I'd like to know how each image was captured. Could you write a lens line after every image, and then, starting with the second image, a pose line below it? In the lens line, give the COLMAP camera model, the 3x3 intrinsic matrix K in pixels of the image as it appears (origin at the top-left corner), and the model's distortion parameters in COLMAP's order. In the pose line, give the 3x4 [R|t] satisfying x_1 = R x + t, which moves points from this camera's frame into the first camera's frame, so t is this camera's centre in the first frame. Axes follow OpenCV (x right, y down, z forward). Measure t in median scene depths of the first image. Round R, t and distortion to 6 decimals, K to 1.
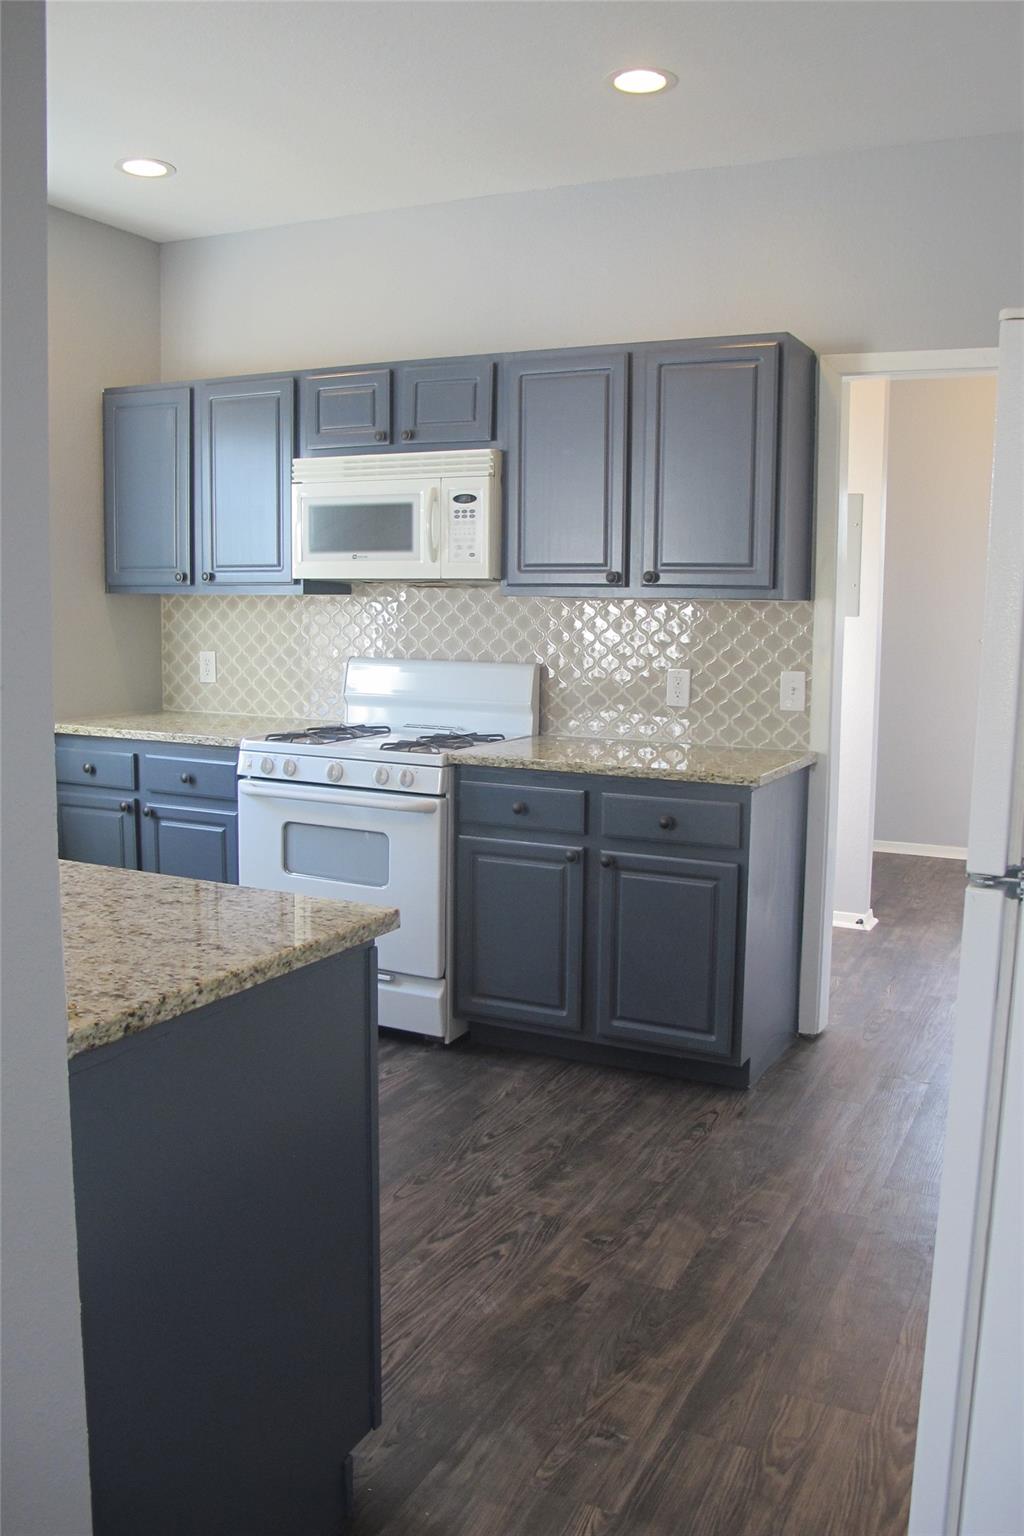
lens RADIAL K [[1275.6, 0, 535.2], [0, 1275.6, 770.6], [0, 0, 1]] dist [-0.130731, 0.087794]
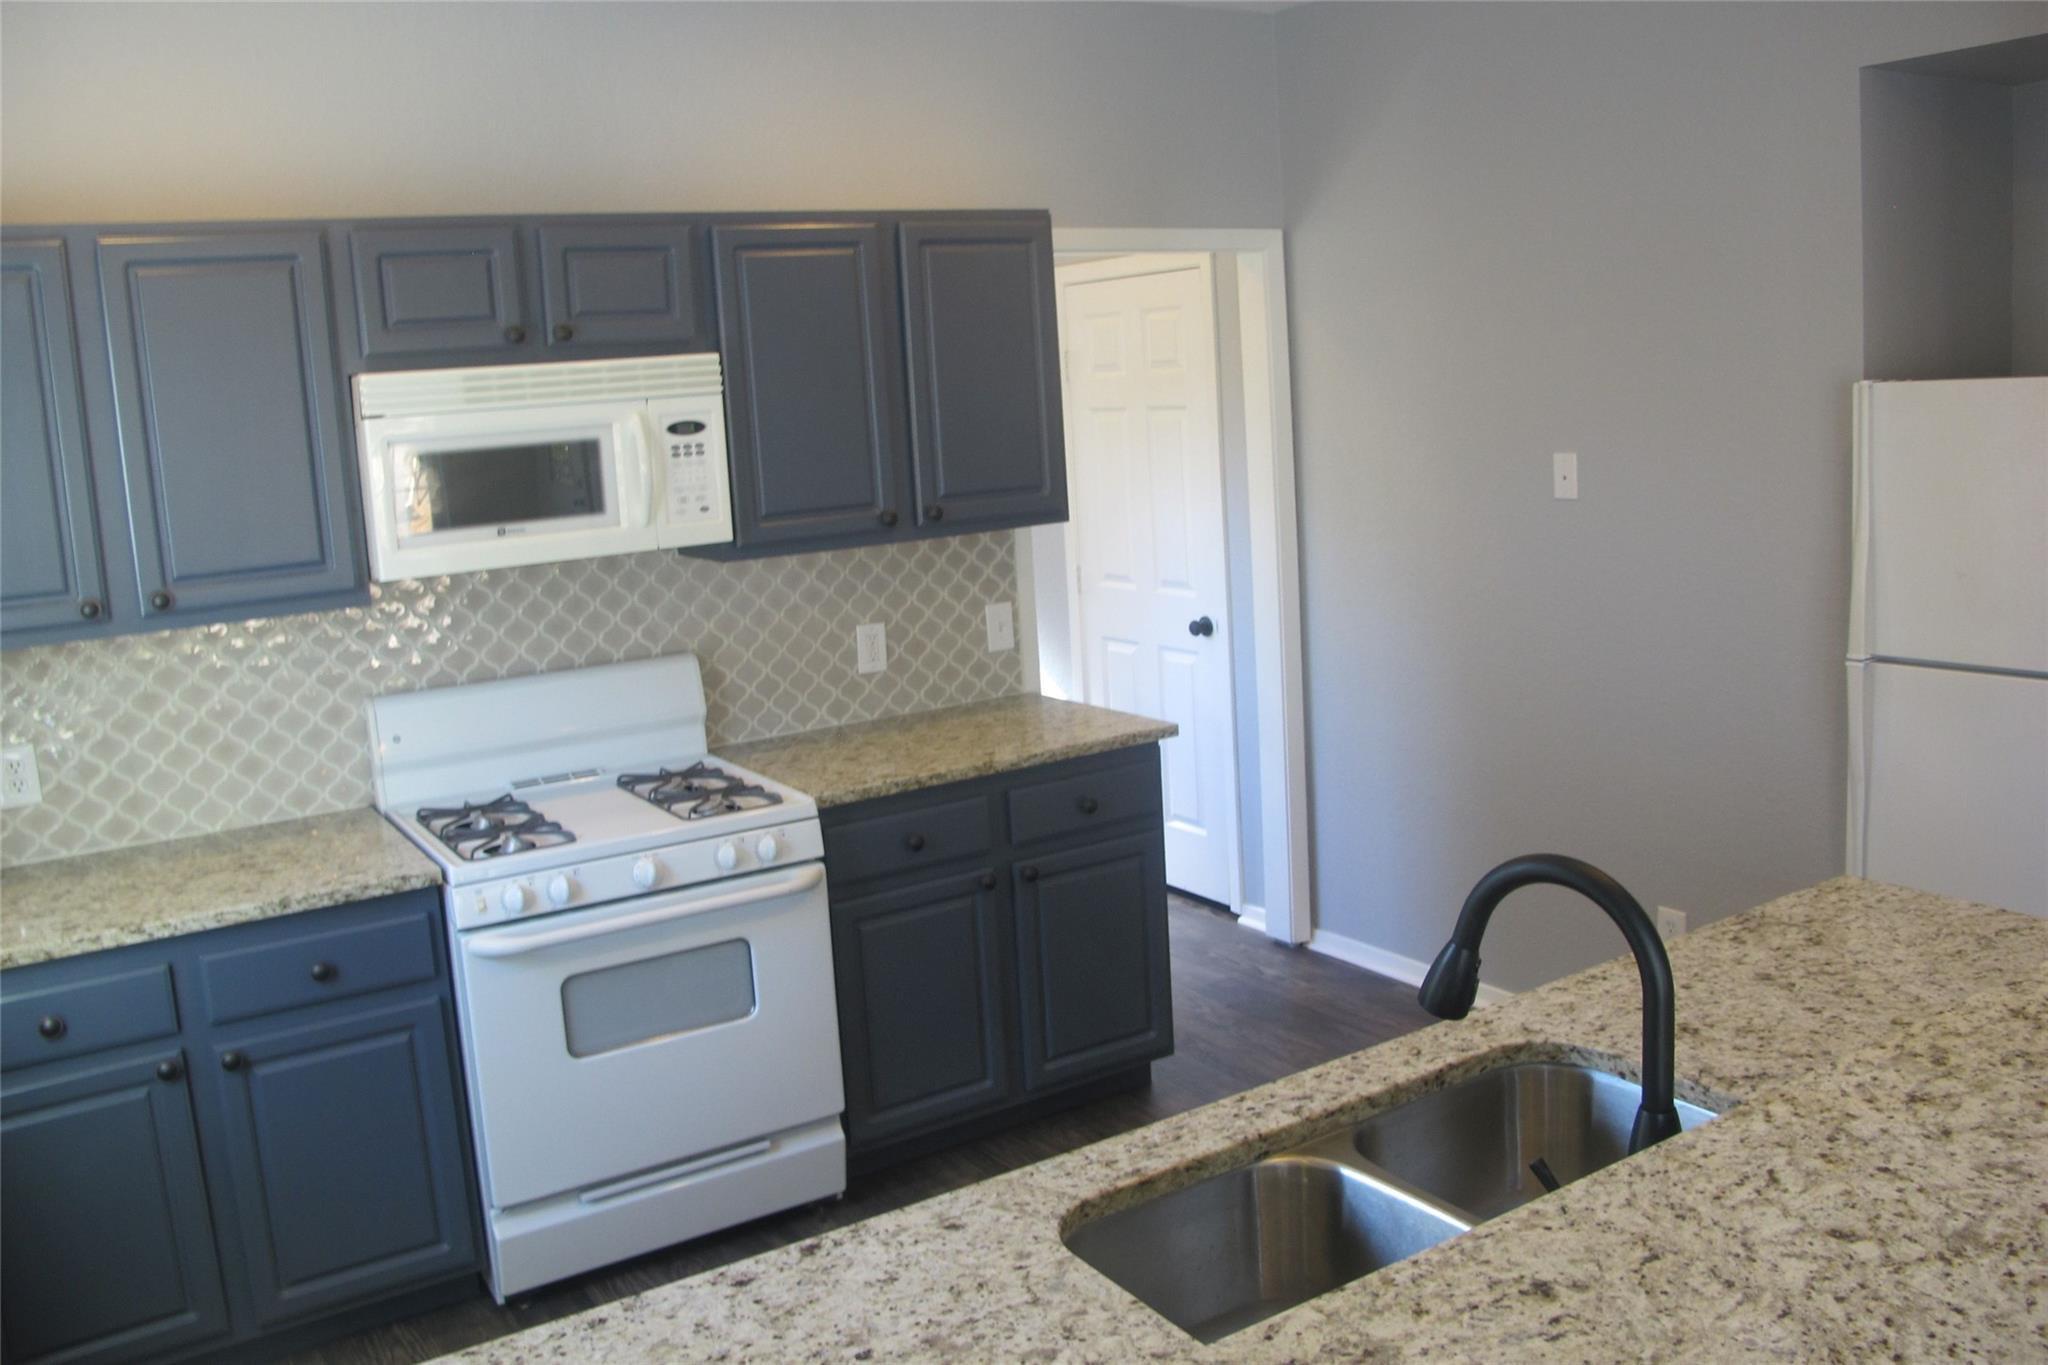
lens RADIAL K [[1702.8, 0, 969.3], [0, 1702.8, 635.1], [0, 0, 1]] dist [-0.133122, 0.087588]
pose [[0.544275, -0.170002, 0.821501, -0.724770], [0.184115, 0.979584, 0.080733, -0.149603], [-0.818454, 0.107310, 0.564463, 0.374055]]
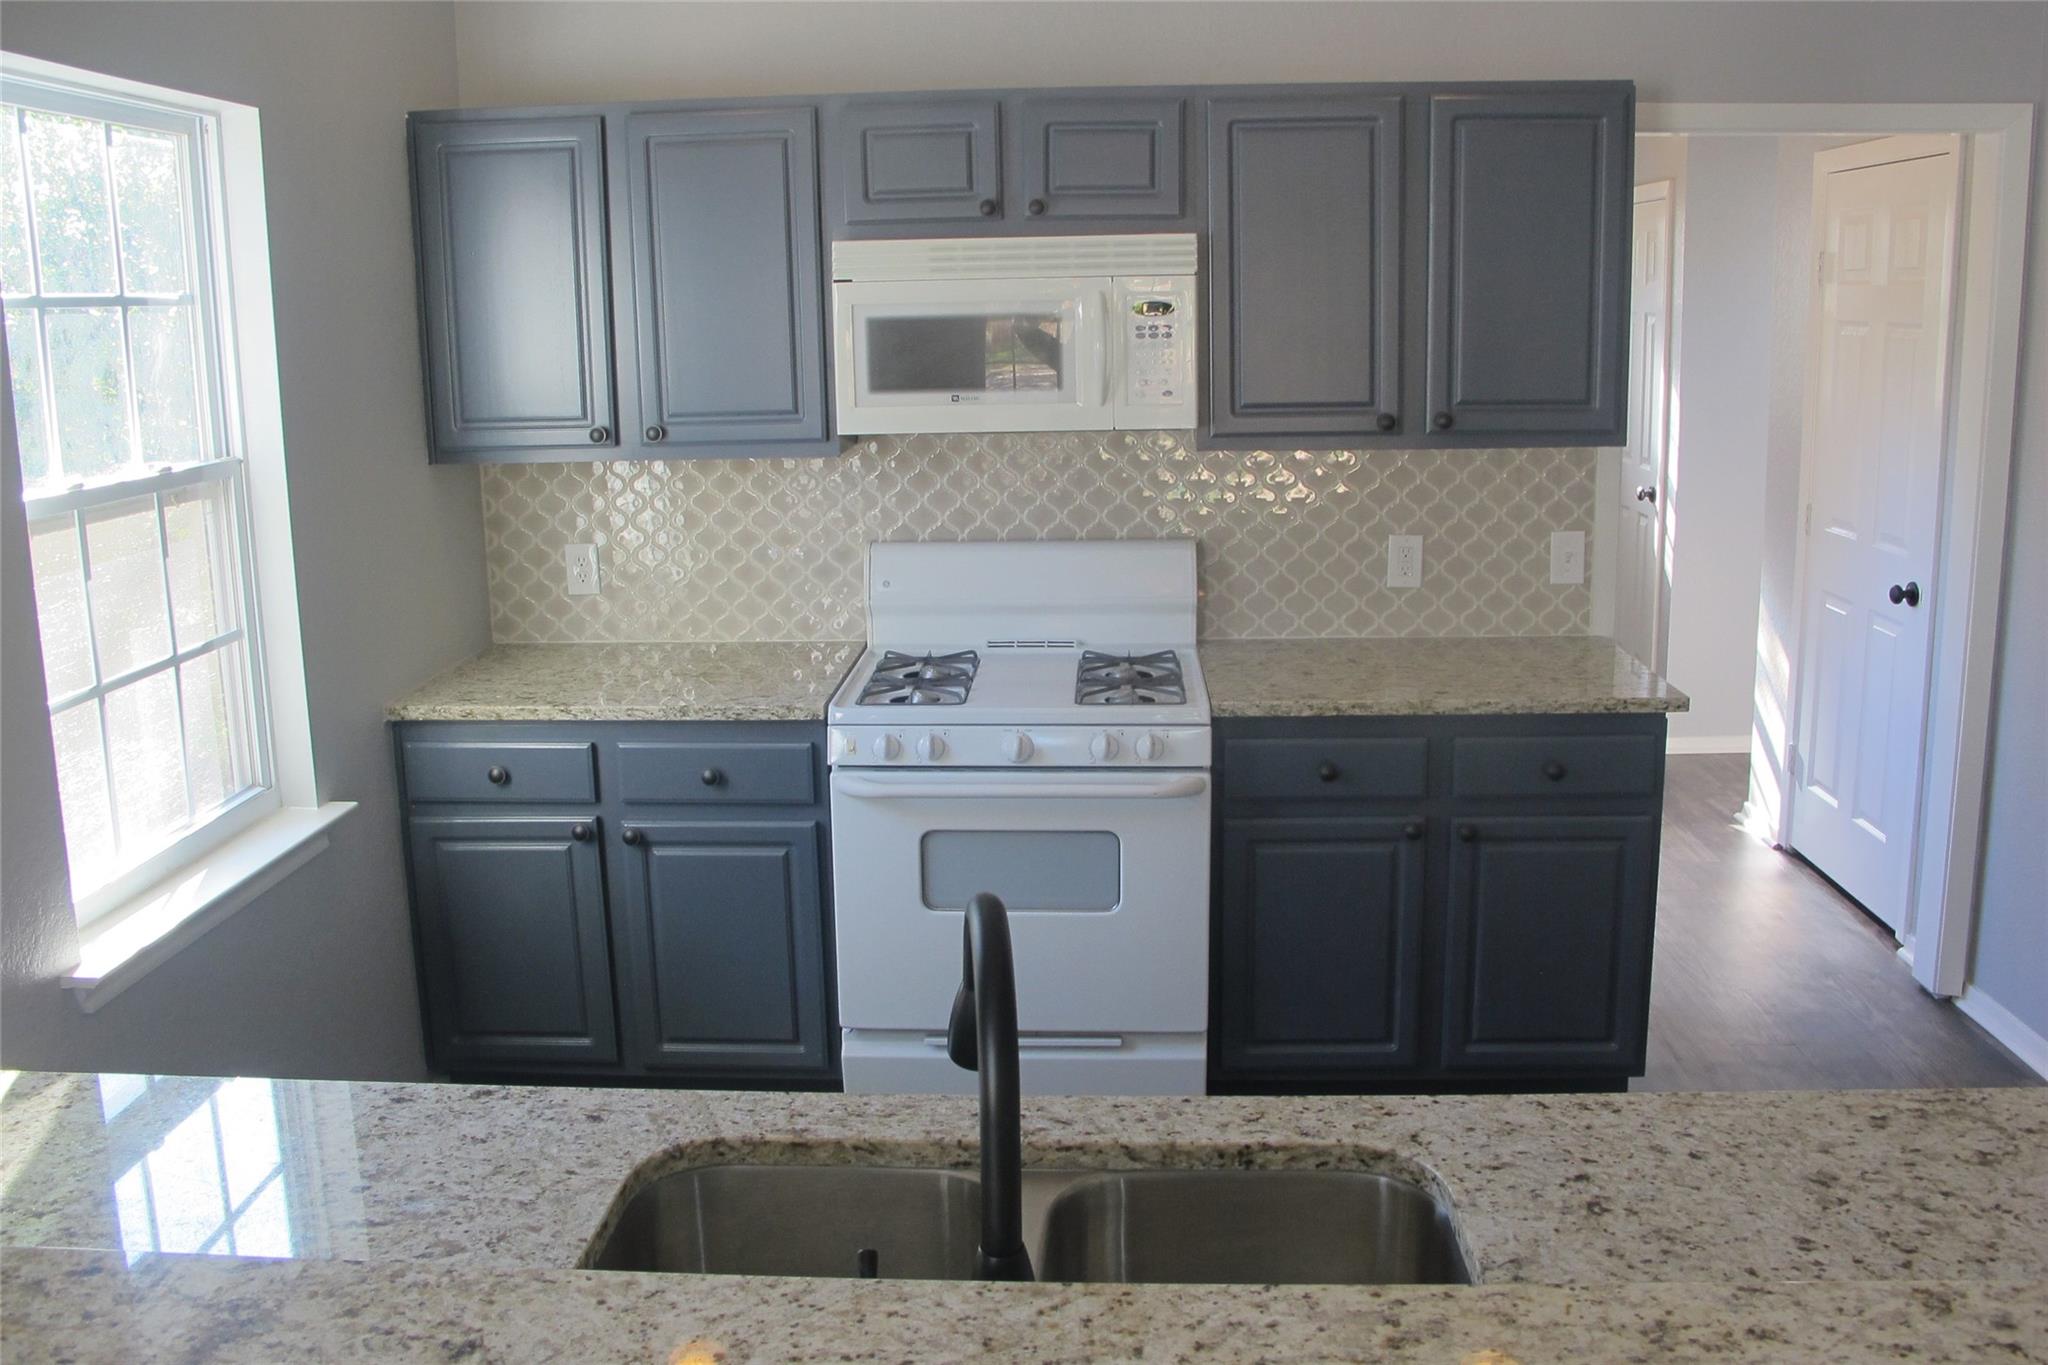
lens RADIAL K [[1700.8, 0, 1002.1], [0, 1700.8, 622.6], [0, 0, 1]] dist [-0.130731, 0.087794]
pose [[0.922921, -0.103074, 0.370934, -0.465329], [0.083324, 0.994136, 0.068930, -0.118317], [-0.375864, -0.032709, 0.926098, 0.208054]]
